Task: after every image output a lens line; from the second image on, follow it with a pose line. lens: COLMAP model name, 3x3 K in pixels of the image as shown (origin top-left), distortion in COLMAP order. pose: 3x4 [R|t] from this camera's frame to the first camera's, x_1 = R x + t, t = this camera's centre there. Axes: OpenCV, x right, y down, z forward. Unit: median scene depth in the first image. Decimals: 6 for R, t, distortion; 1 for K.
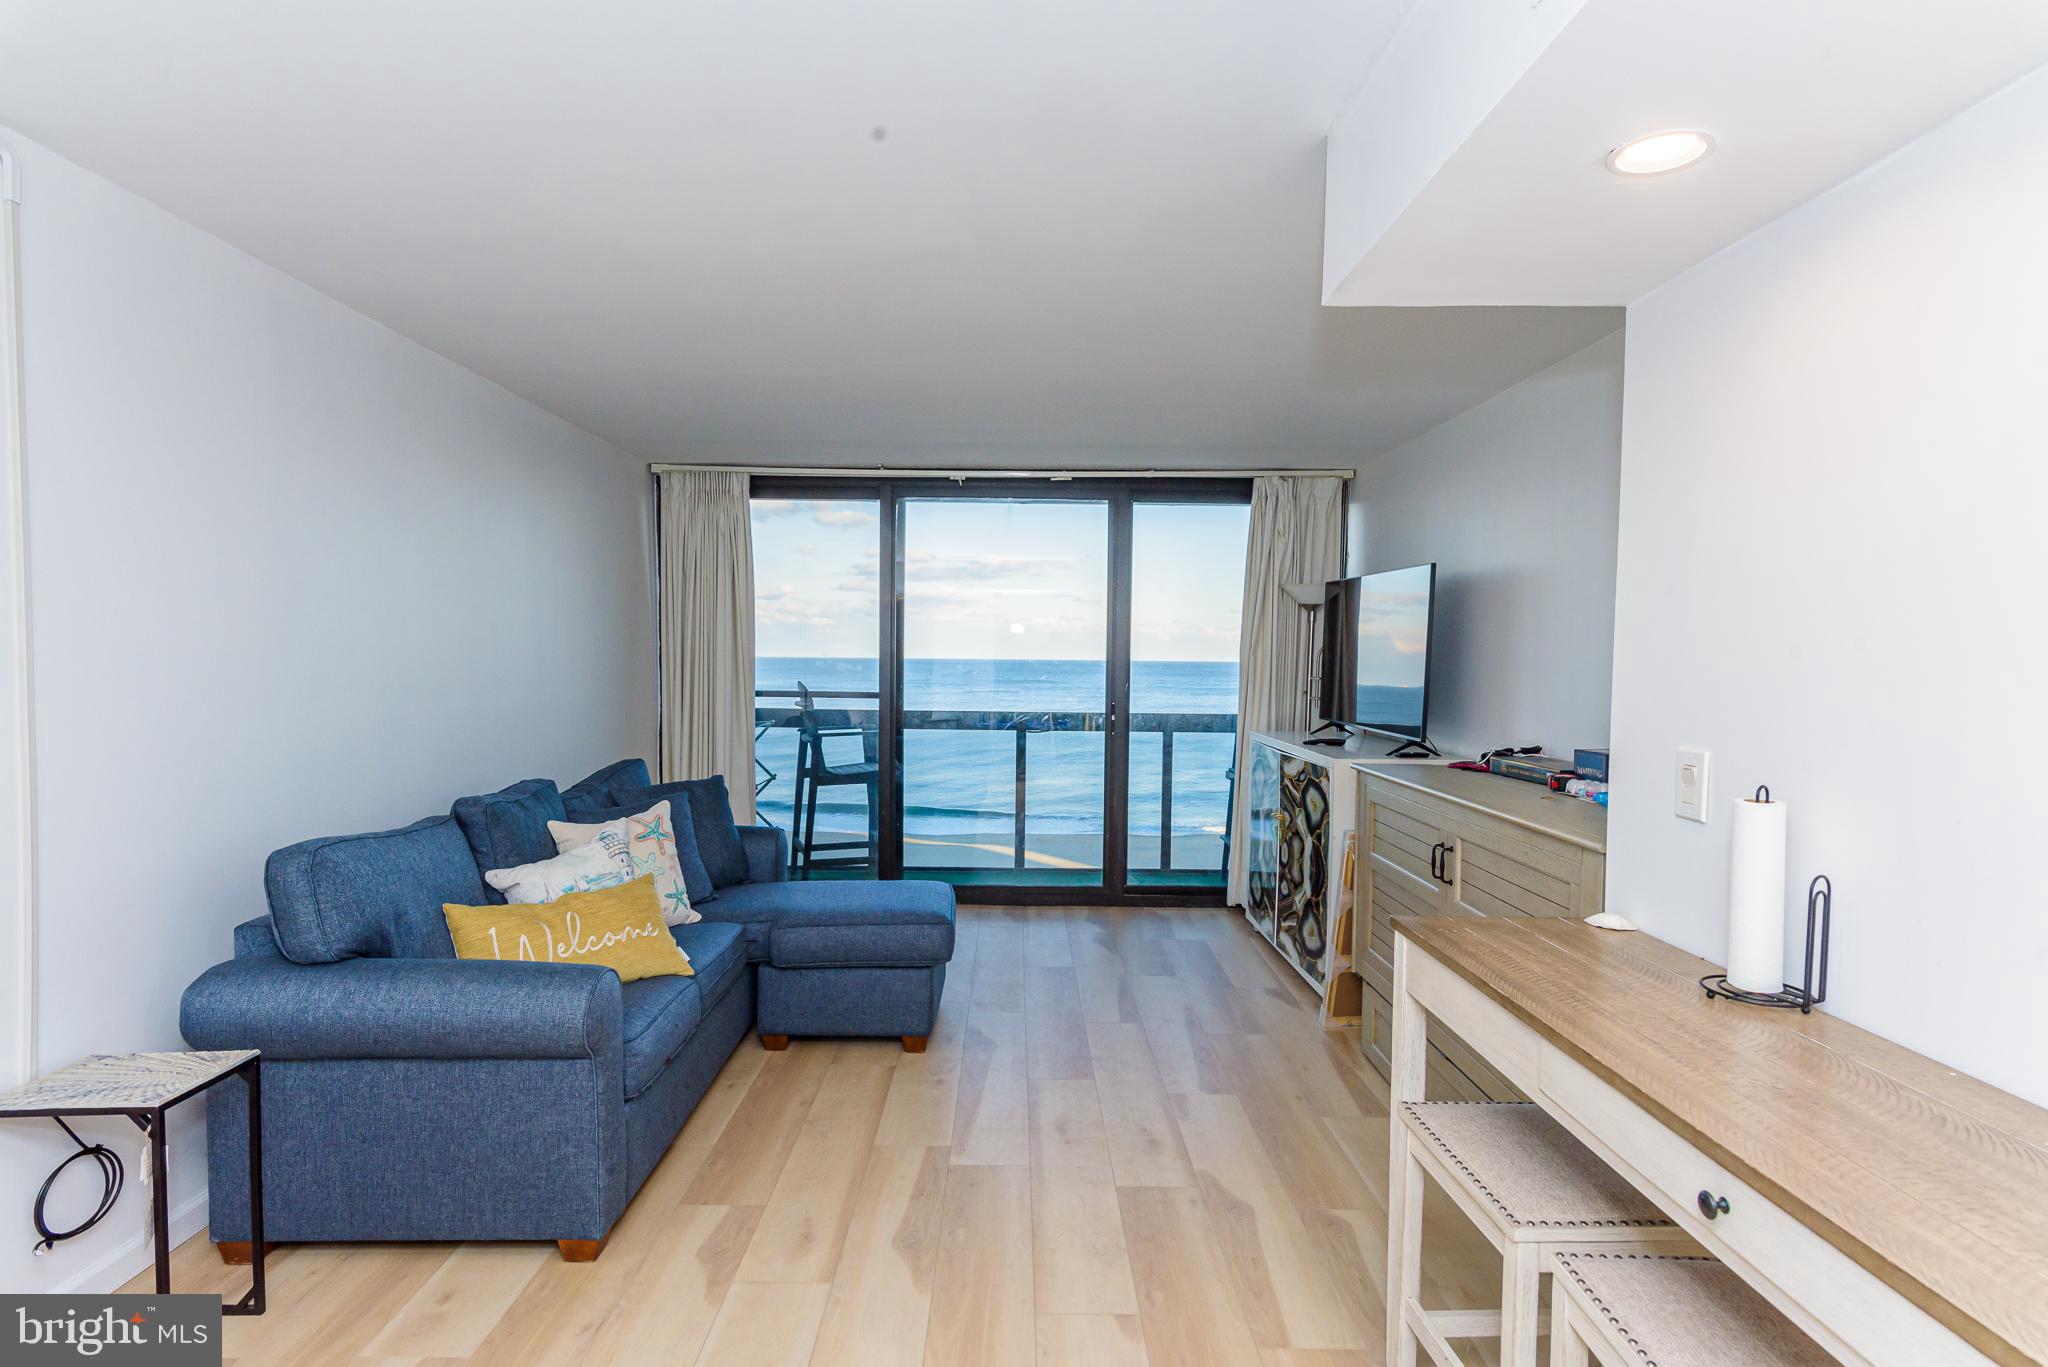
lens RADIAL K [[1011.2, 0, 1021.9], [0, 1011.2, 697.1], [0, 0, 1]] dist [0.003645, 0.000168]
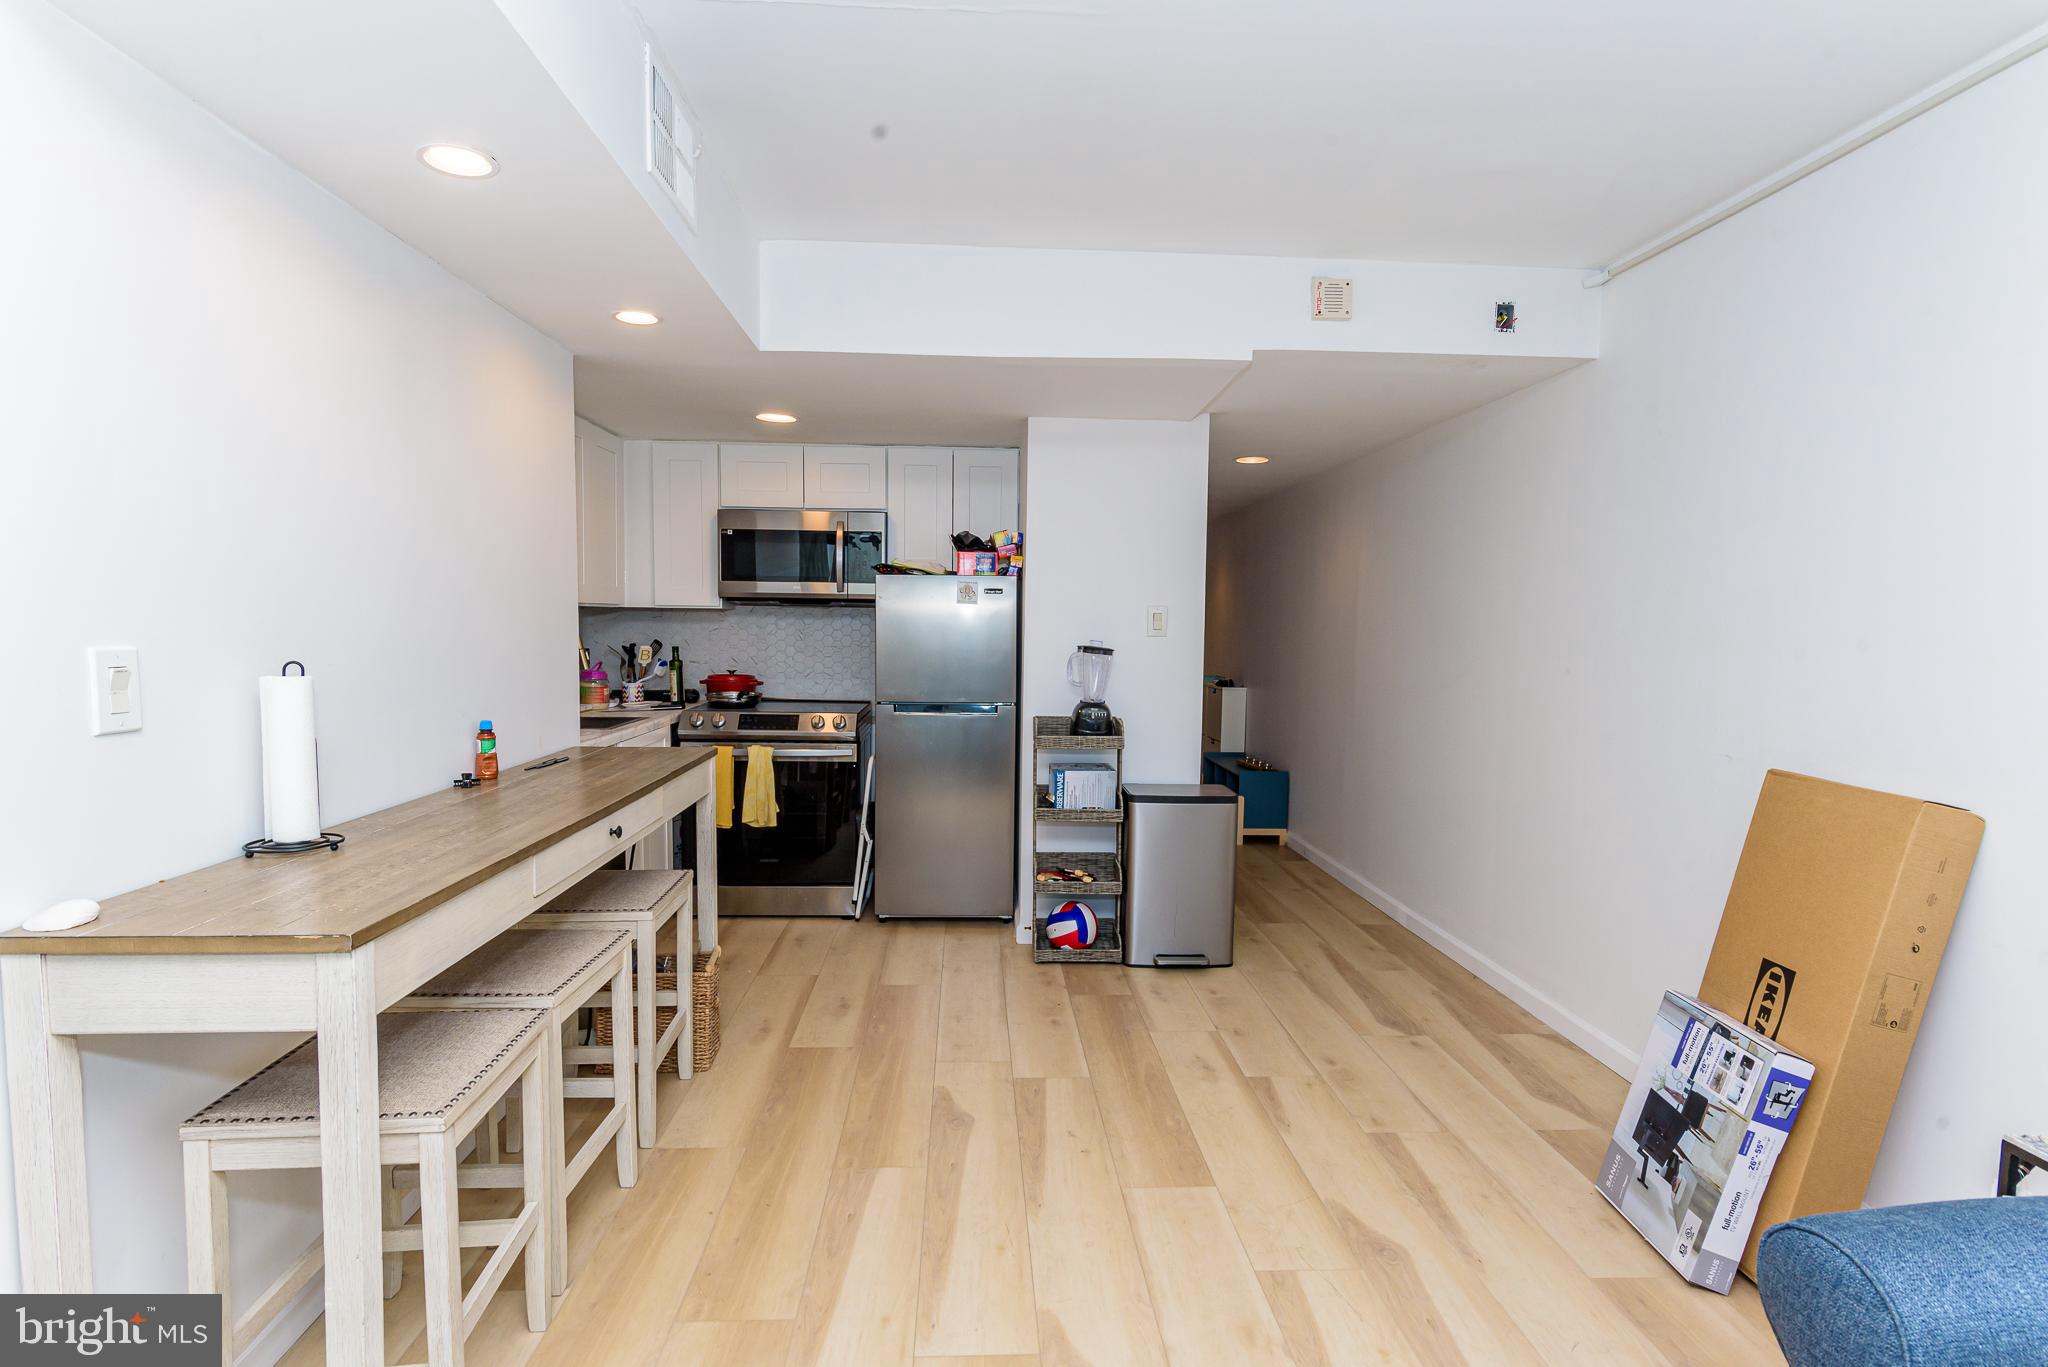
lens RADIAL K [[1011.2, 0, 1021.9], [0, 1011.2, 697.1], [0, 0, 1]] dist [0.003645, 0.000168]
pose [[-0.998598, -0.018607, -0.049552, -0.011635], [-0.024130, 0.993265, 0.113323, -0.007594], [0.047110, 0.114360, -0.992322, 0.758444]]
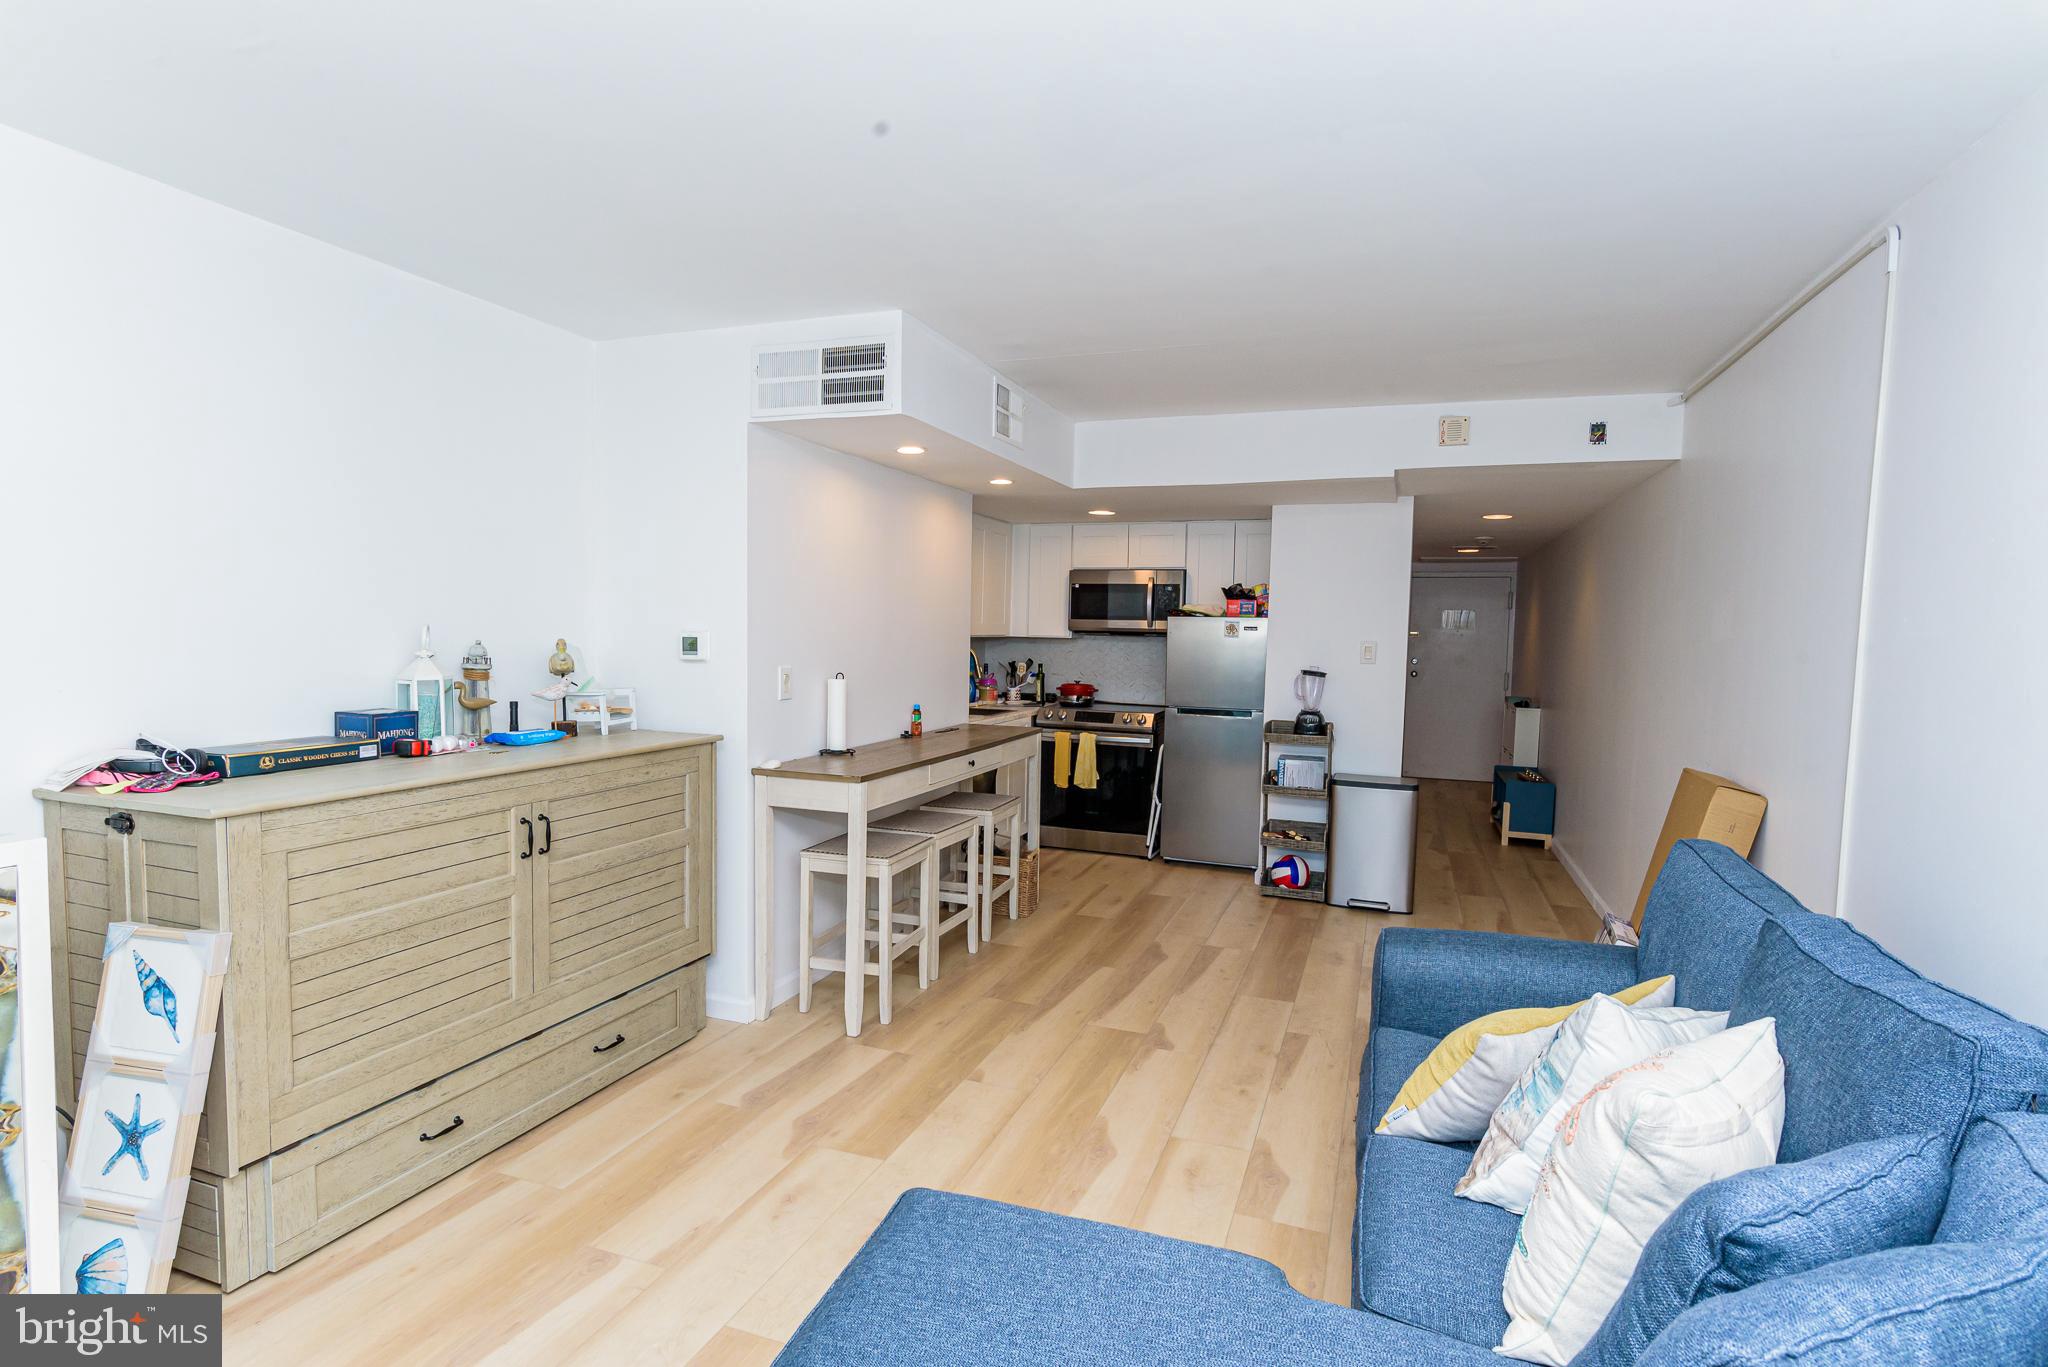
lens RADIAL K [[1011.2, 0, 1021.9], [0, 1011.2, 697.1], [0, 0, 1]] dist [0.003645, 0.000168]
pose [[-0.935135, -0.052056, 0.350445, -0.224498], [-0.014330, 0.993895, 0.109399, -0.050631], [-0.354001, 0.097281, -0.930172, 1.149387]]
